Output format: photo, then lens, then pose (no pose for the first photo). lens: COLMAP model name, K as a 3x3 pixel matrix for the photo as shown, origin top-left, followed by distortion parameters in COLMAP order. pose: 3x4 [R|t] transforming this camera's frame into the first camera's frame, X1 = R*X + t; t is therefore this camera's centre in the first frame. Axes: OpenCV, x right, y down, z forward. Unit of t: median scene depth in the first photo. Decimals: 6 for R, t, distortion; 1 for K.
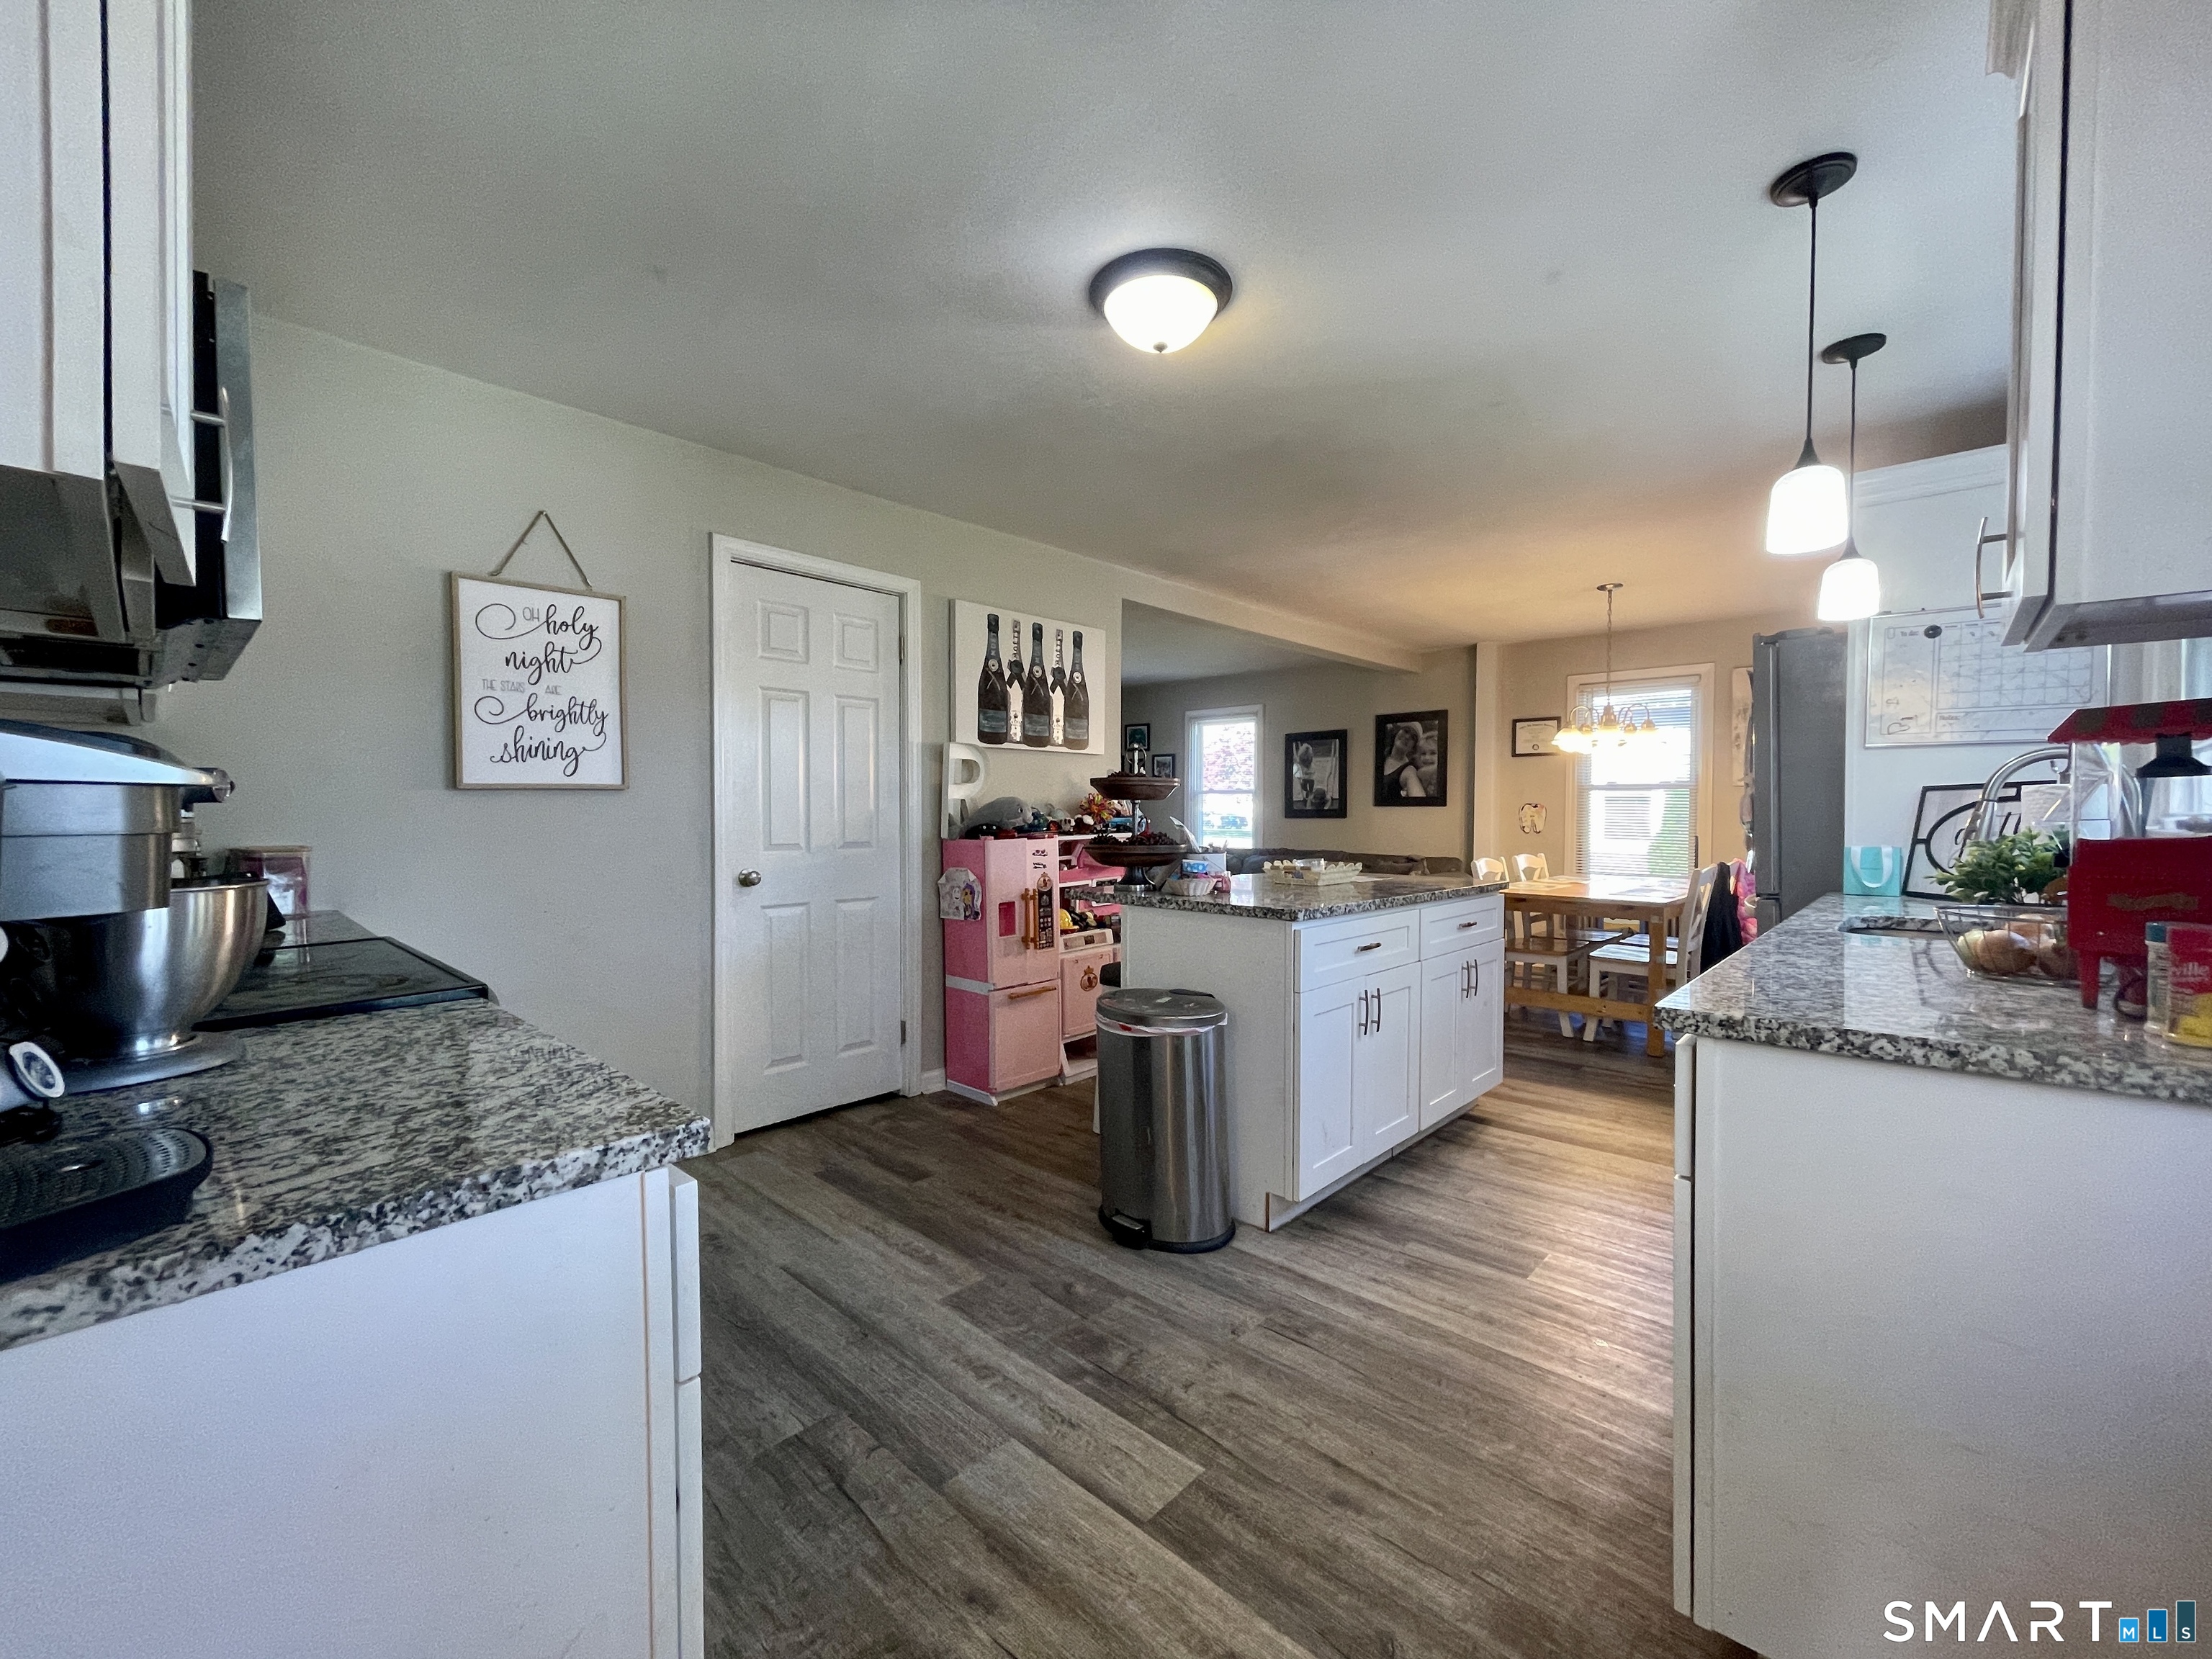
lens RADIAL K [[895.3, 0, 1098.5], [0, 895.3, 832.1], [0, 0, 1]] dist [-0.002369, -0.000140]
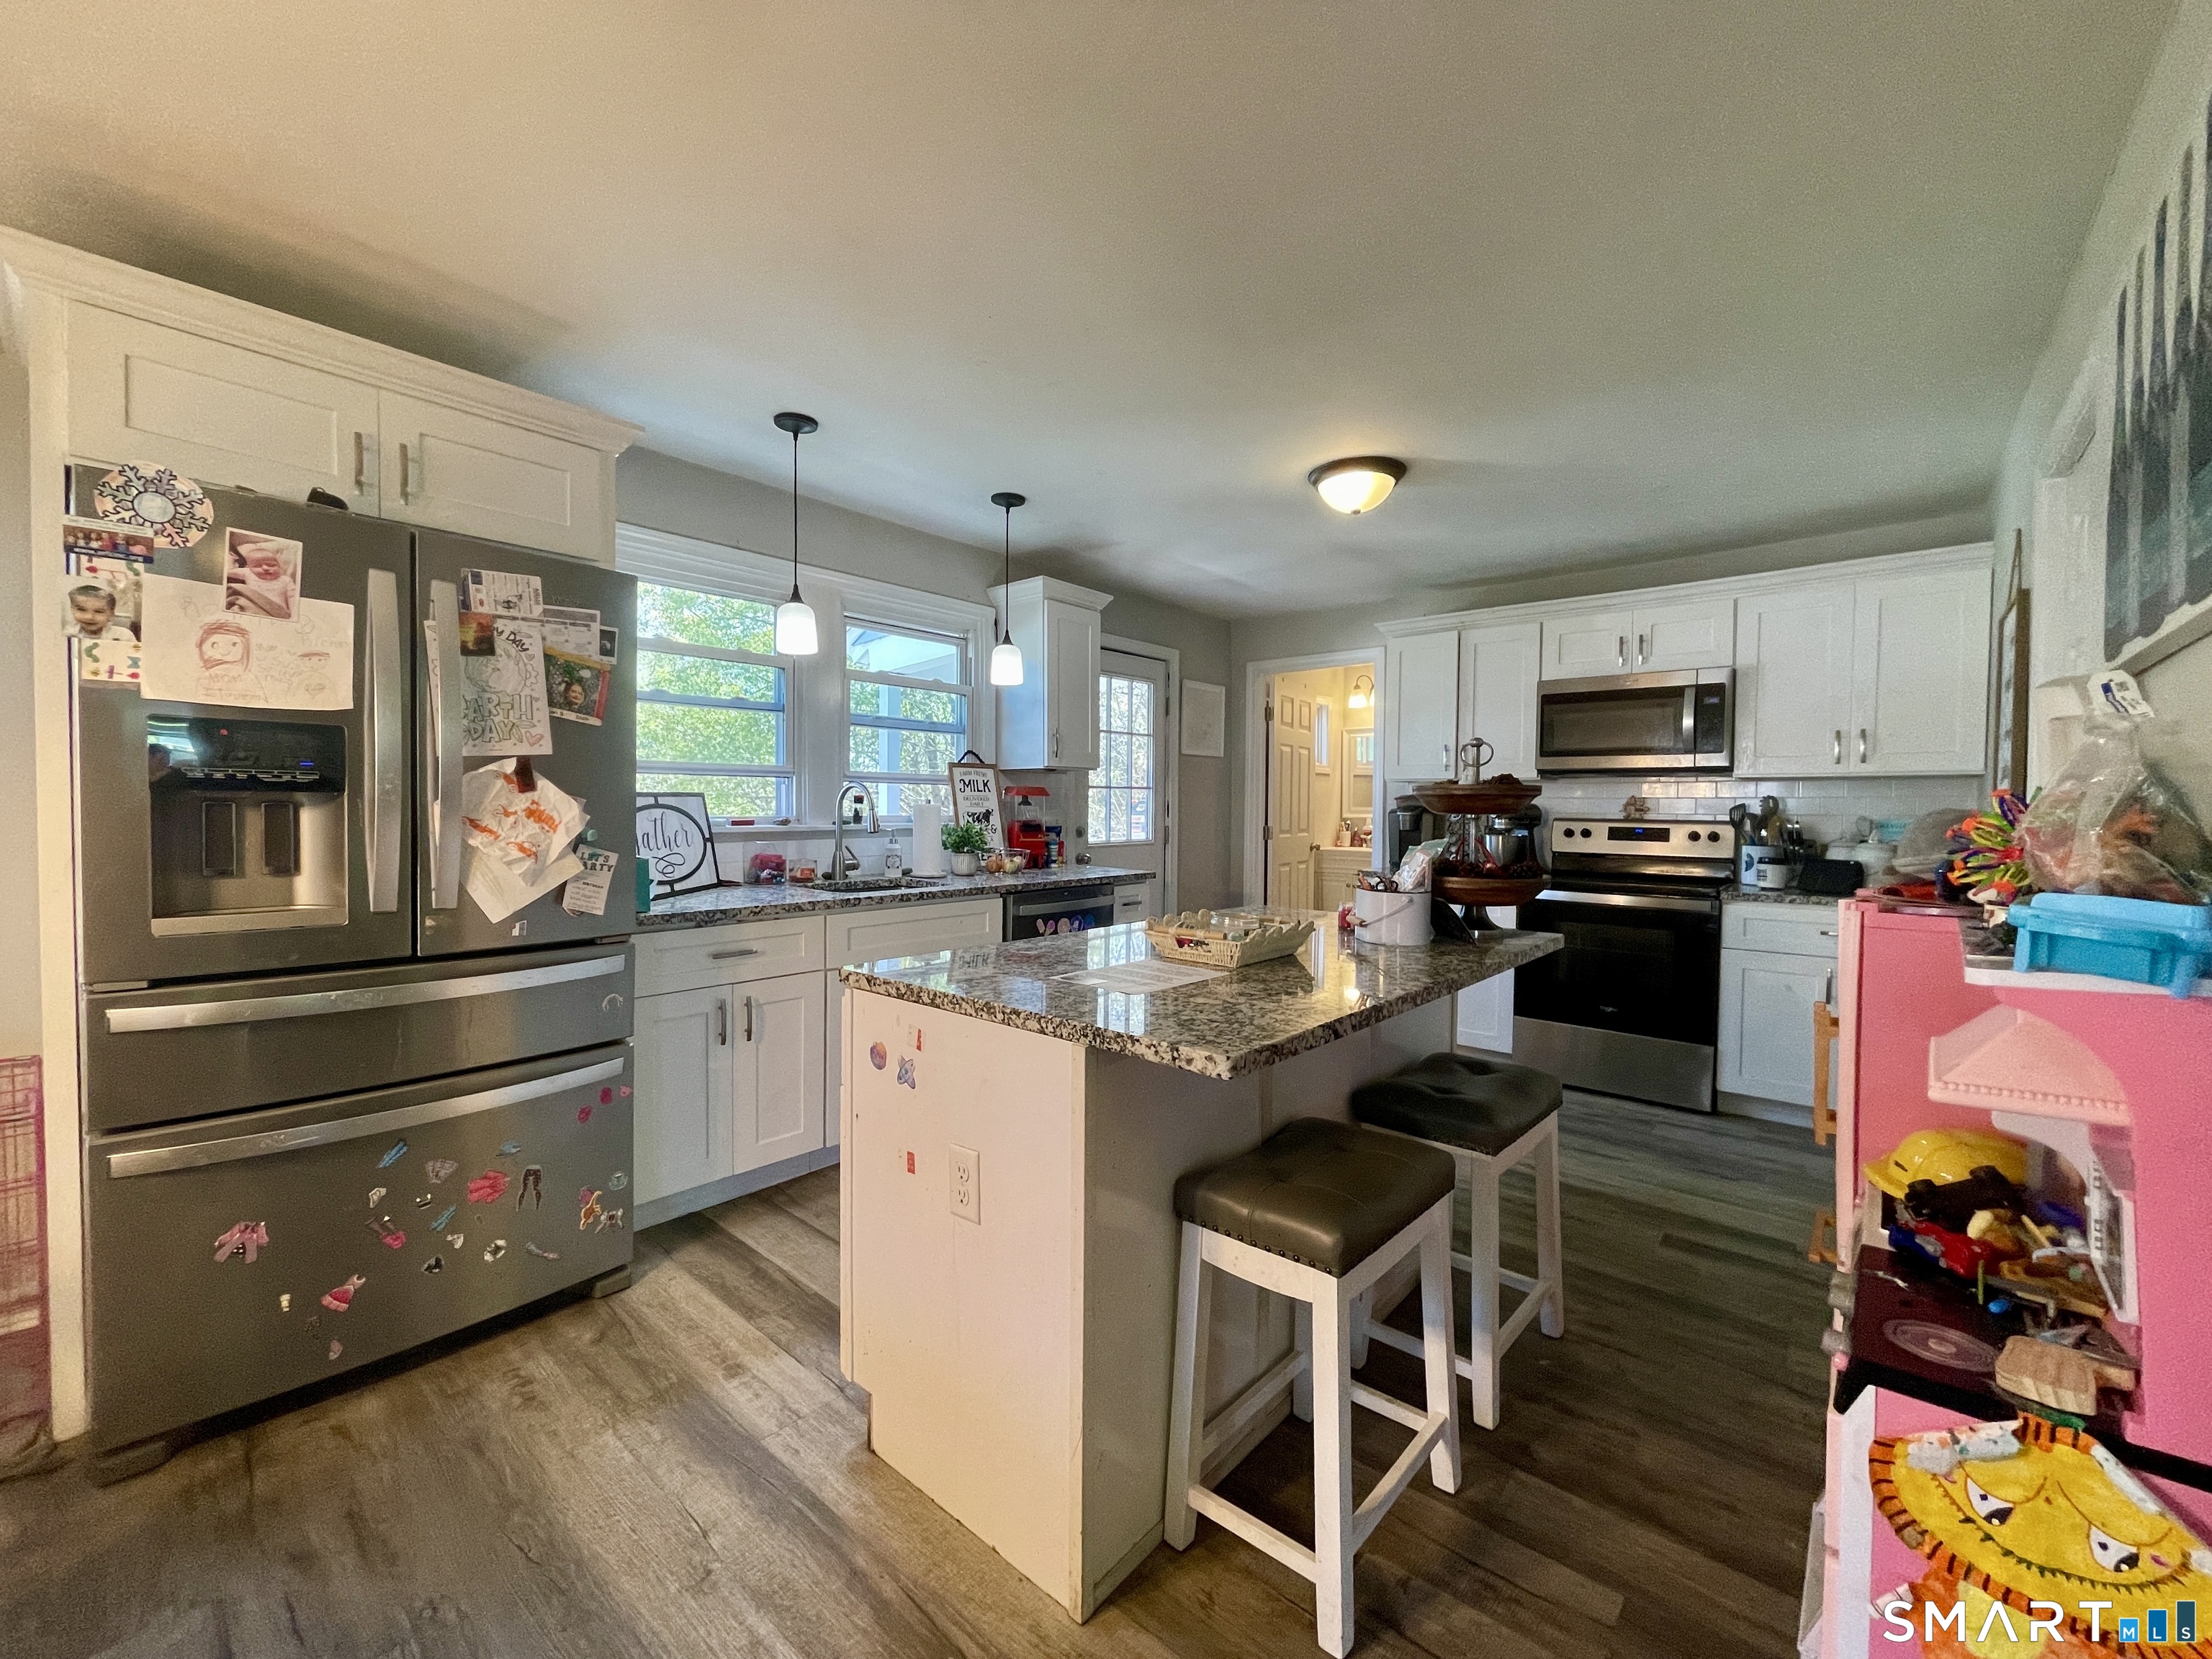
lens RADIAL K [[895.3, 0, 1098.5], [0, 895.3, 832.1], [0, 0, 1]] dist [-0.002369, -0.000140]
pose [[-0.999065, -0.008504, -0.042400, 0.418263], [-0.010828, 0.998435, 0.054874, -0.062733], [0.041866, 0.055282, -0.997593, 1.871531]]
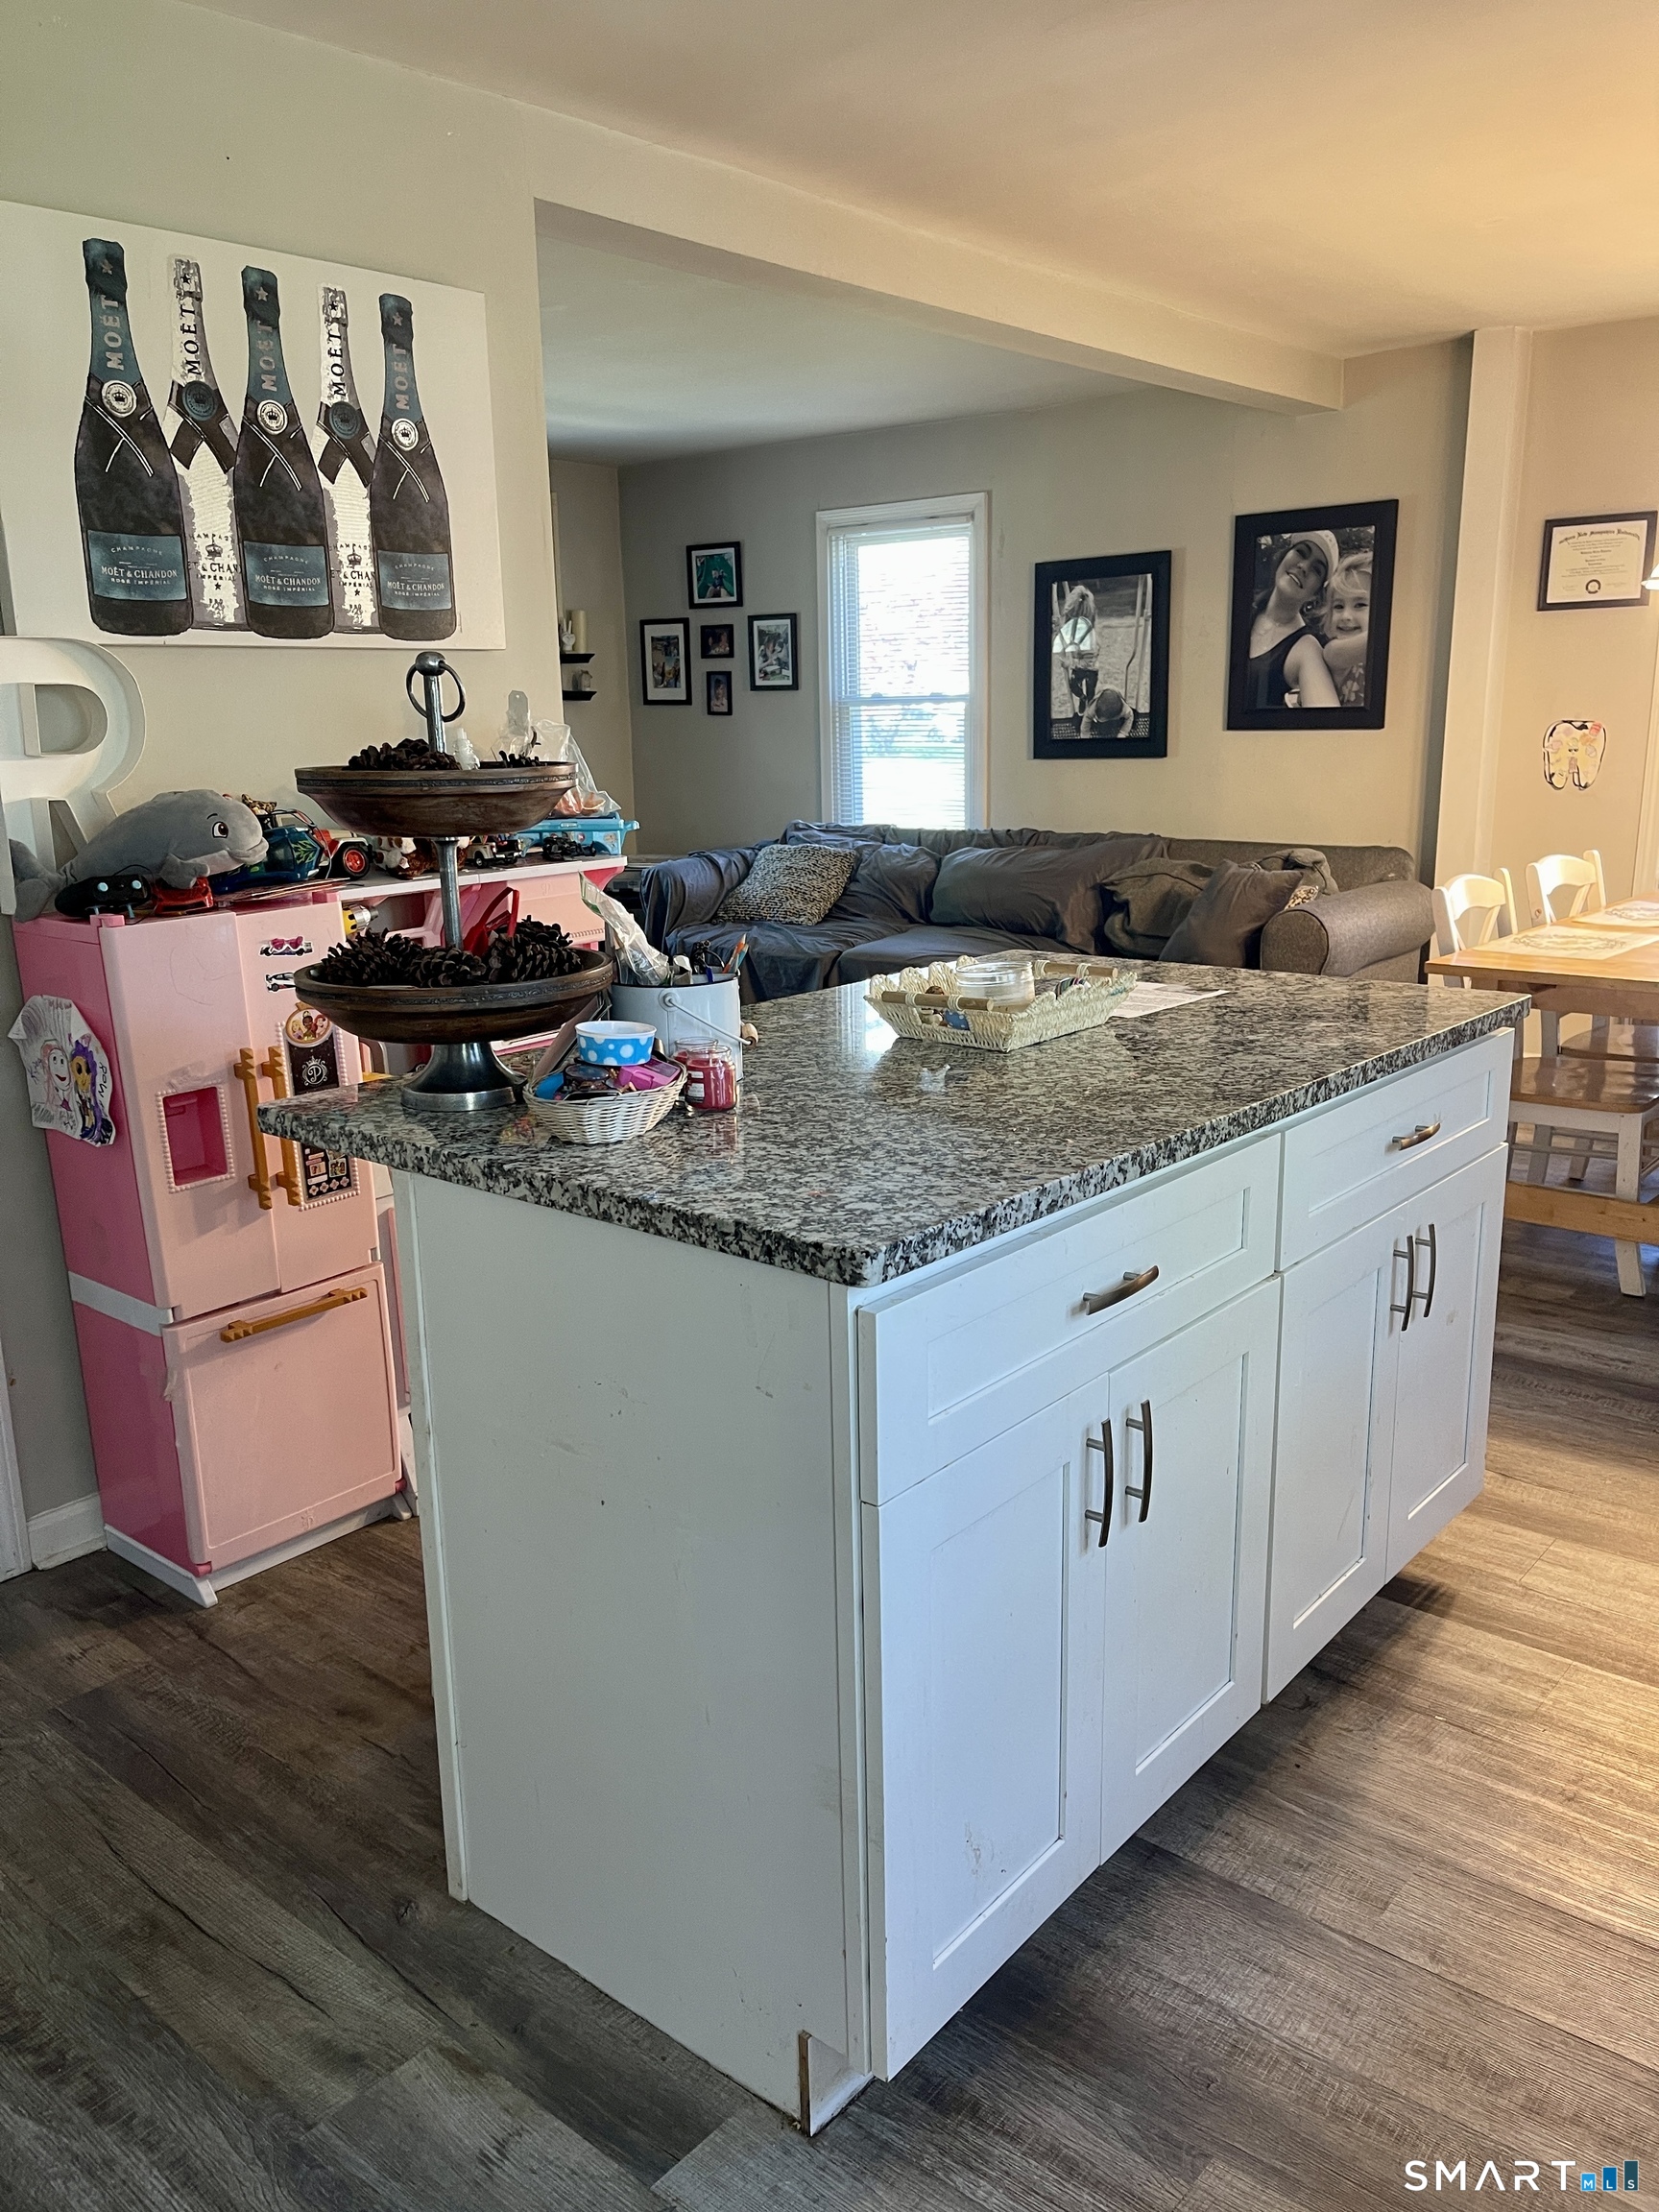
lens RADIAL K [[1671.6, 0, 839.9], [0, 1671.6, 1128.1], [0, 0, 1]] dist [0.042407, -0.053749]
pose [[0.997685, -0.037505, 0.056733, 0.158293], [0.024085, 0.974978, 0.220995, -0.067107], [-0.063601, -0.219117, 0.973624, 0.394796]]
